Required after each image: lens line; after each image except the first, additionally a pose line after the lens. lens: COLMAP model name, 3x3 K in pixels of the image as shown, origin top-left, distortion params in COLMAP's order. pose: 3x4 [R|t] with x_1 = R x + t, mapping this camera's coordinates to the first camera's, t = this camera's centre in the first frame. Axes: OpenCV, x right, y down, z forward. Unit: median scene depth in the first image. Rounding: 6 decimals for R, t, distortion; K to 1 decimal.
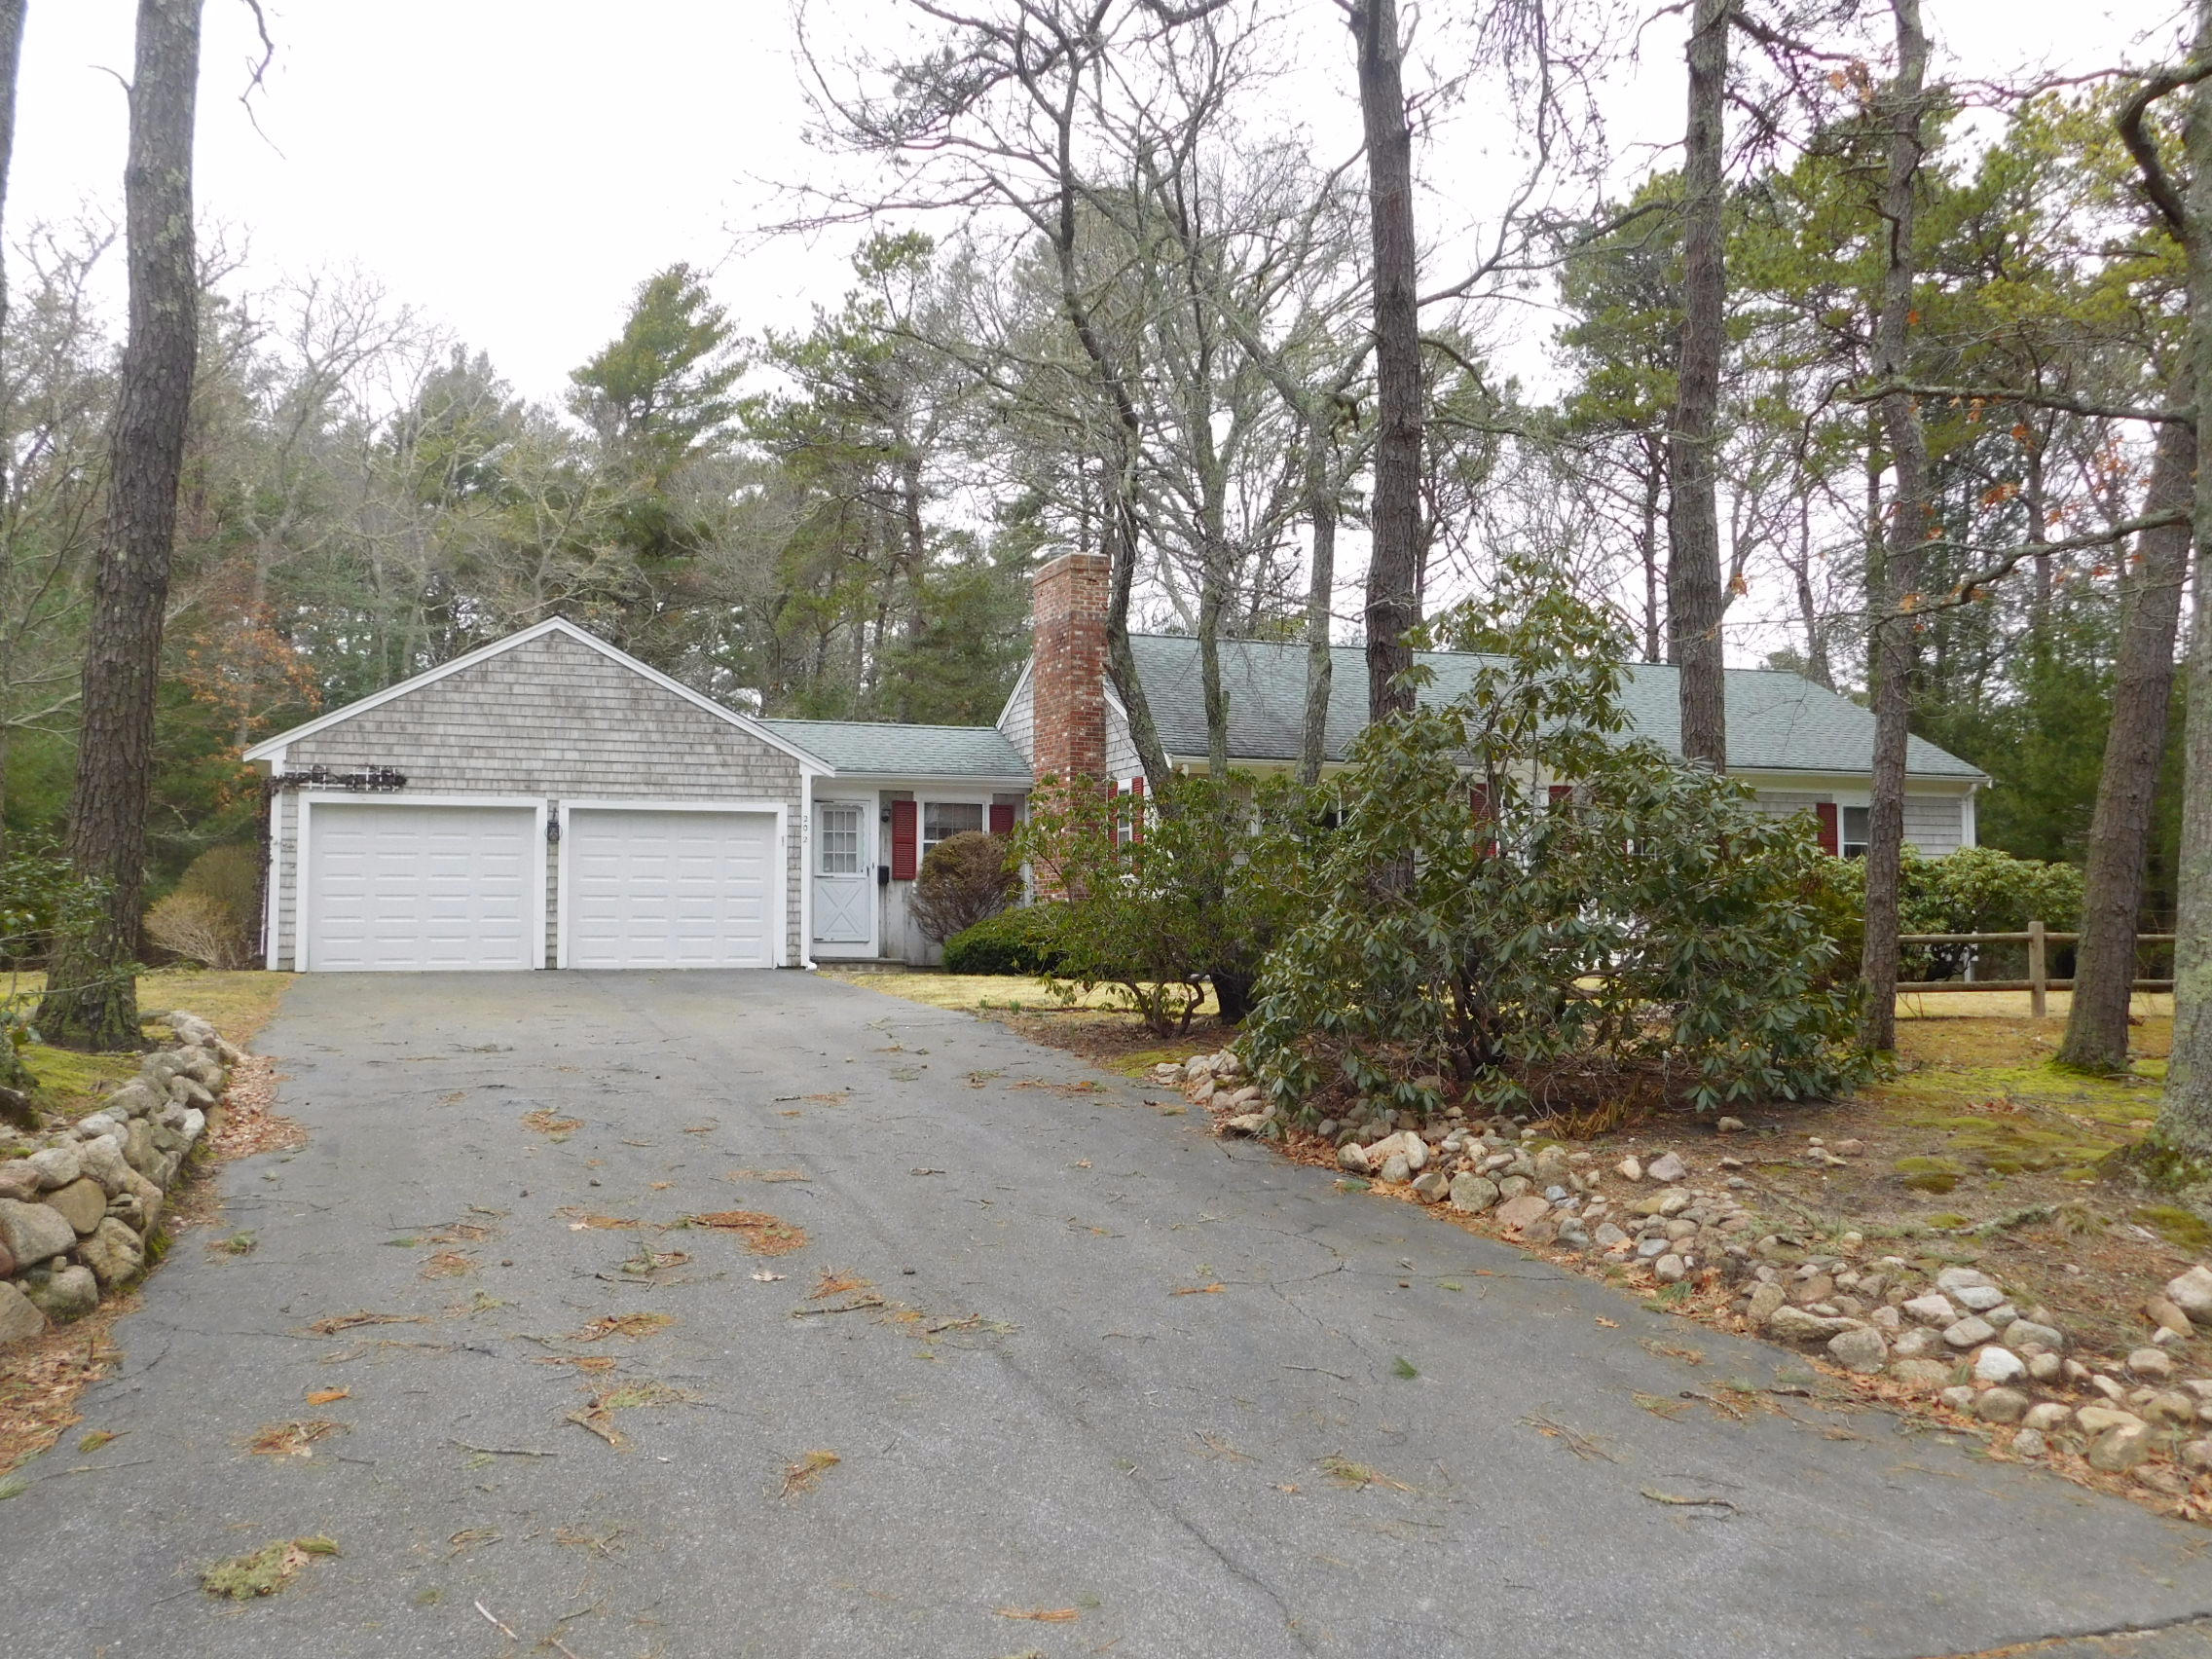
lens RADIAL K [[1940.4, 0, 1106.0], [0, 1940.4, 829.7], [0, 0, 1]] dist [-0.001730, -0.000246]
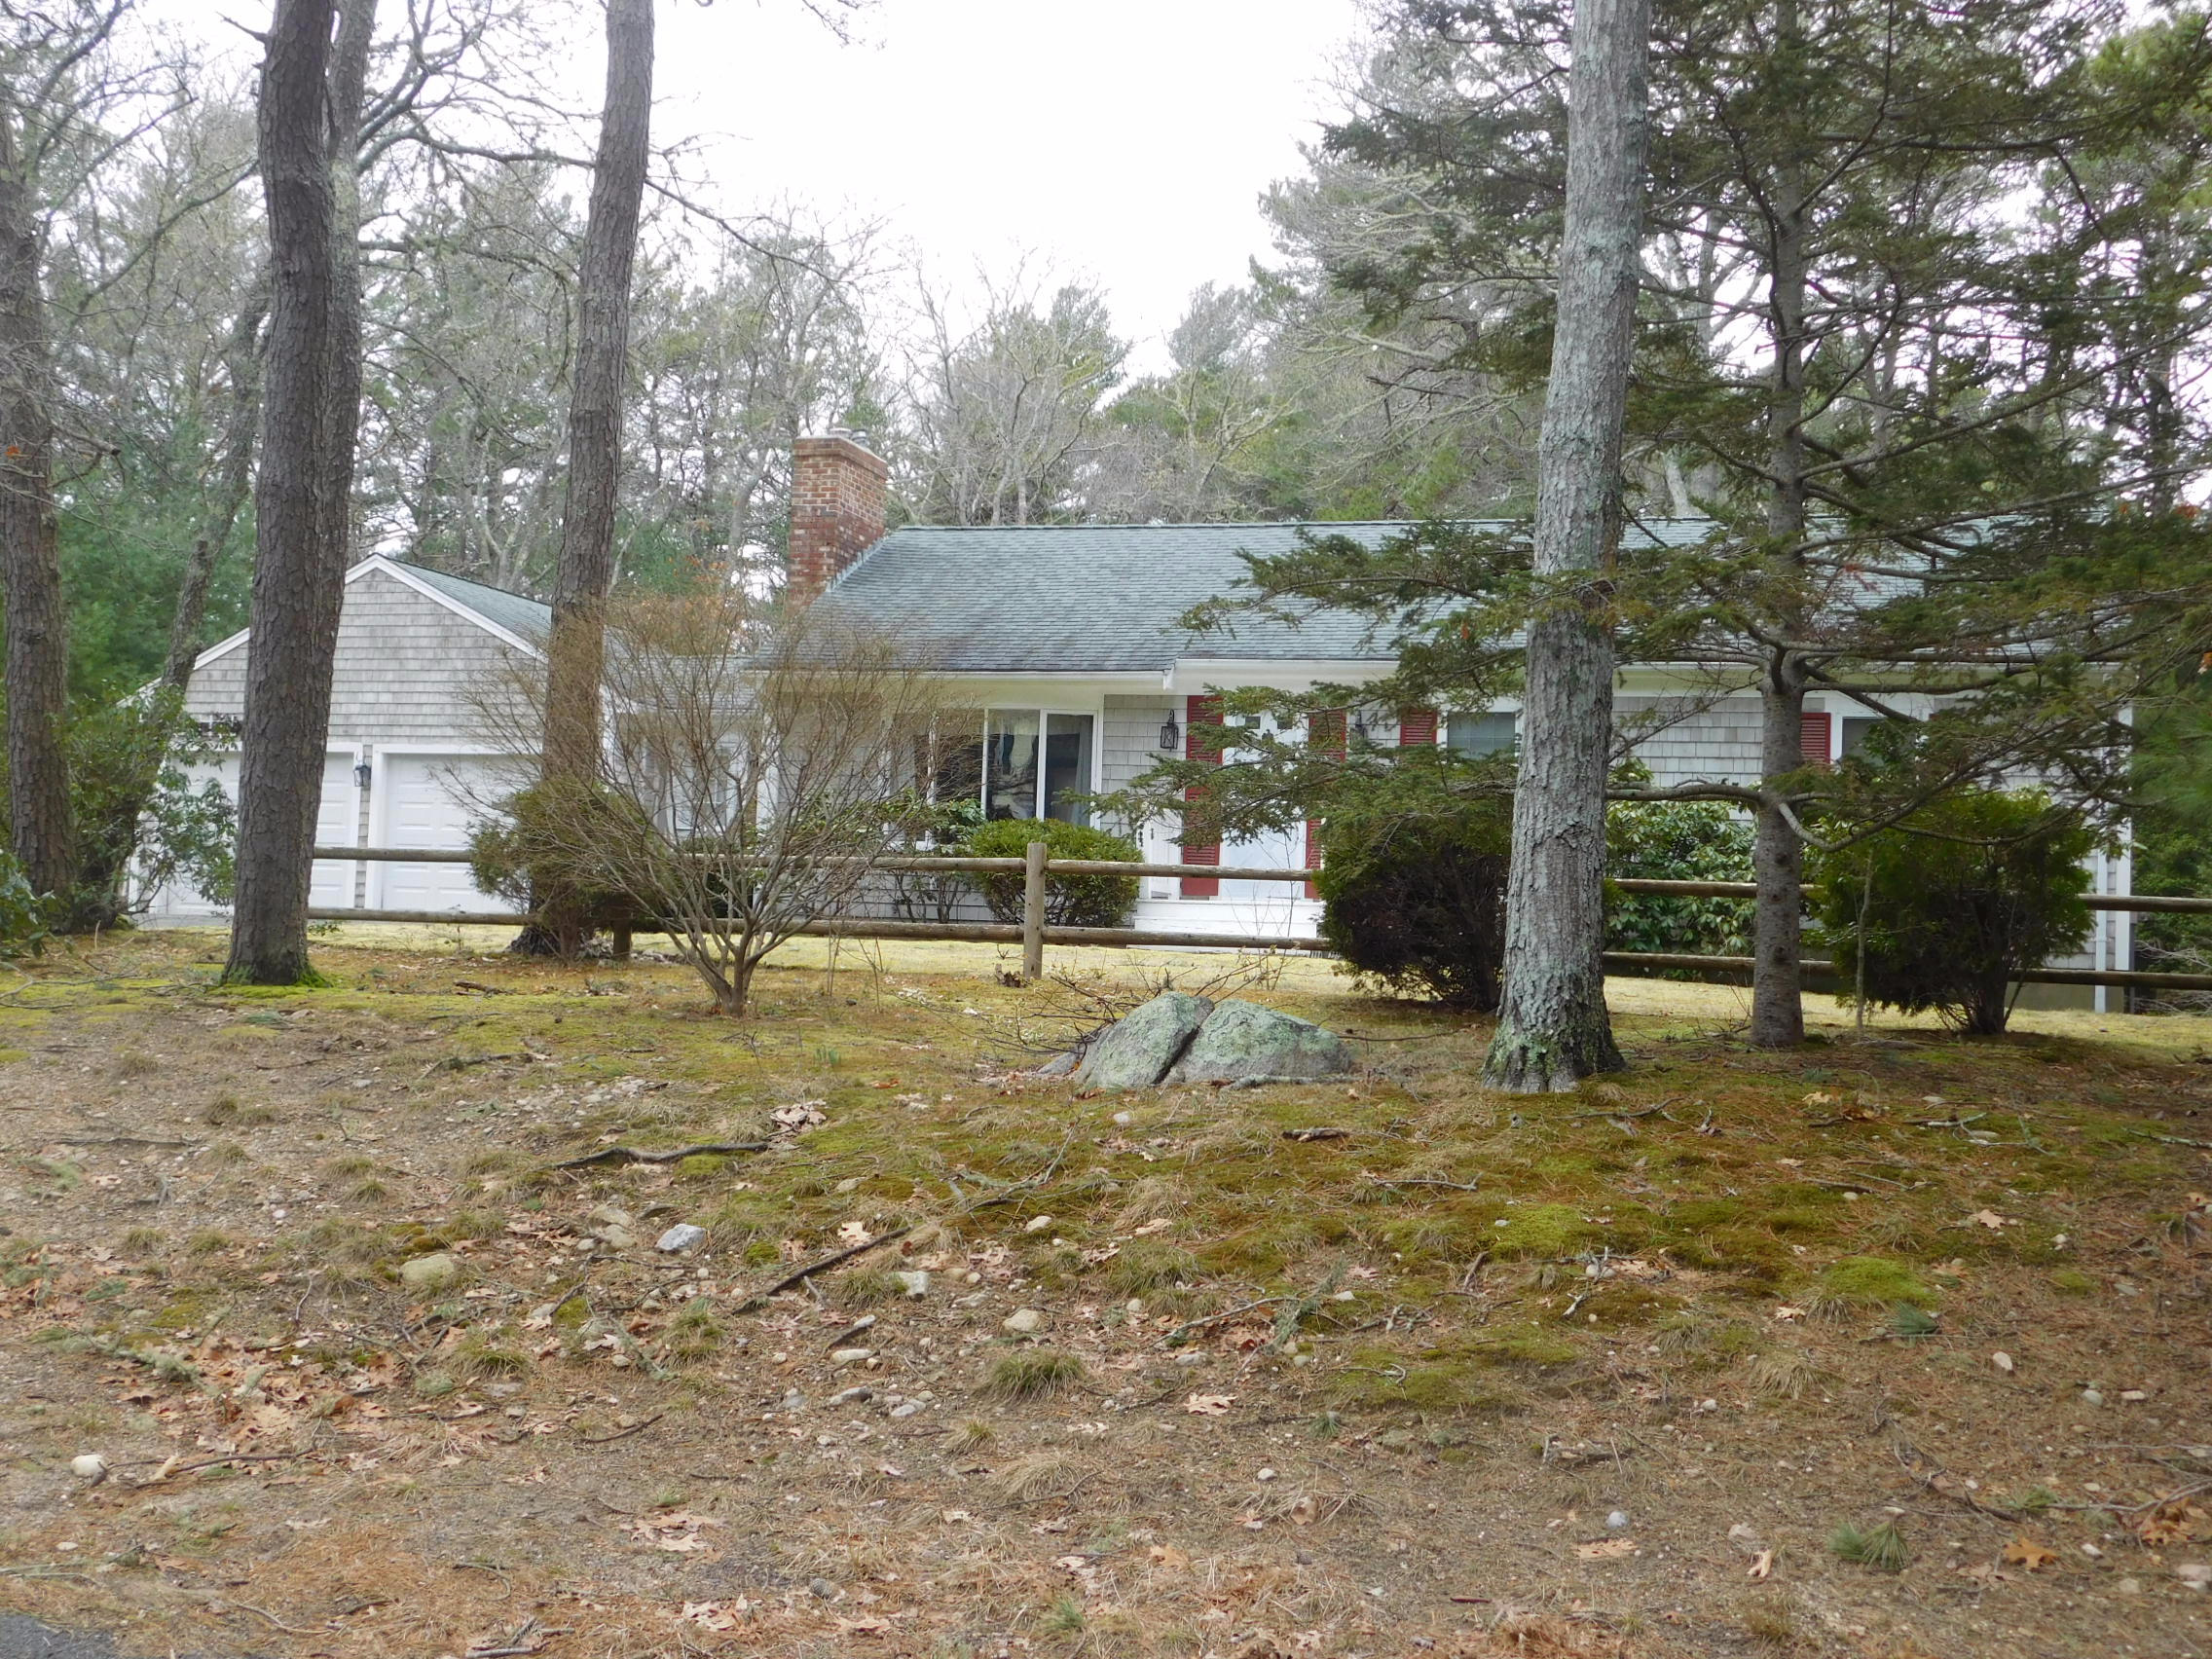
lens RADIAL K [[2575.2, 0, 1106.1], [0, 2575.2, 829.5], [0, 0, 1]] dist [0.006273, 0.000000]
pose [[0.776966, -0.000625, -0.629543, 0.809241], [-0.001079, 0.999997, -0.002324, 0.029631], [0.629542, 0.002485, 0.776963, 0.230681]]
